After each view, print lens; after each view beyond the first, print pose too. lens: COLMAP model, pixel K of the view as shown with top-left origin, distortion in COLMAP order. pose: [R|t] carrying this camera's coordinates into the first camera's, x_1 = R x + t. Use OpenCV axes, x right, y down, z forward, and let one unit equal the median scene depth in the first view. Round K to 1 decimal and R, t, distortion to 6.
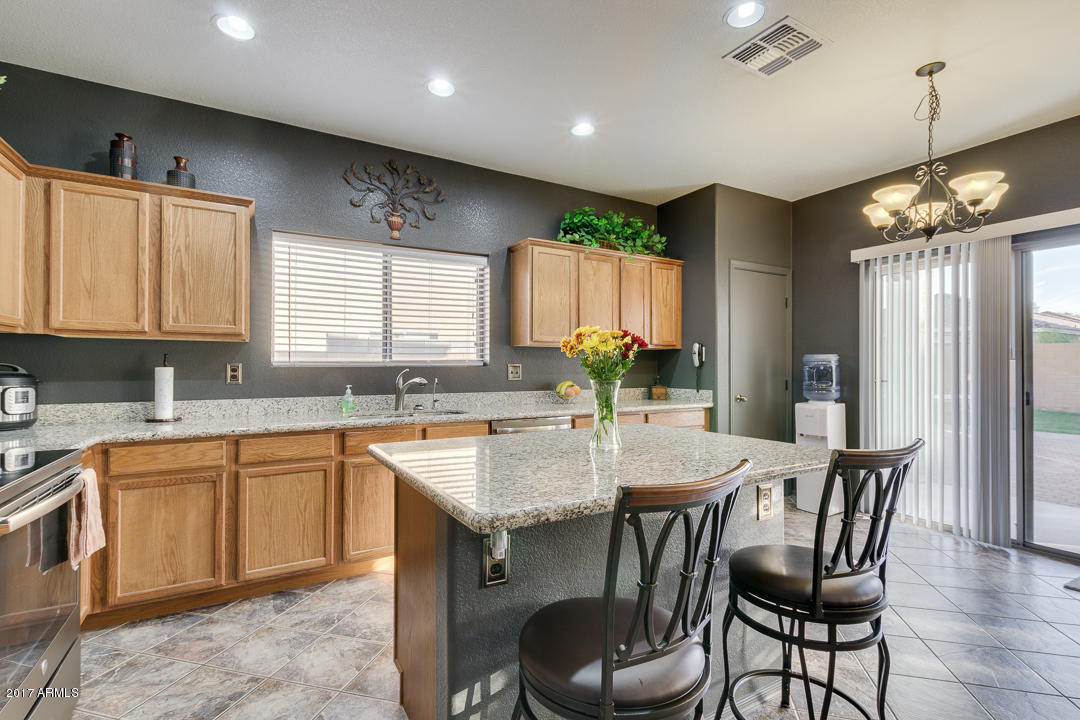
lens RADIAL K [[499.8, 0, 533.5], [0, 499.8, 363.9], [0, 0, 1]] dist [0.003079, 0.000104]
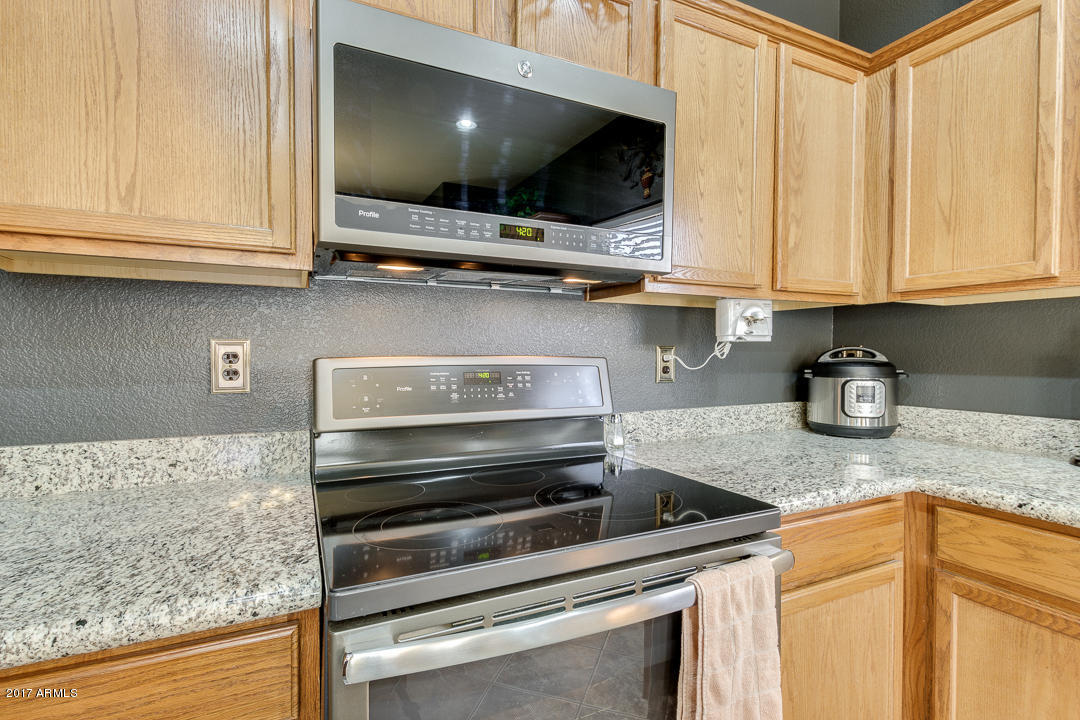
lens RADIAL K [[499.8, 0, 534.7], [0, 499.8, 360.6], [0, 0, 1]] dist [0.003079, 0.000104]
pose [[-0.097446, 0.012411, -0.995163, -0.263486], [0.008394, 0.999897, 0.011648, 0.006280], [0.995205, -0.007218, -0.097541, 0.584410]]
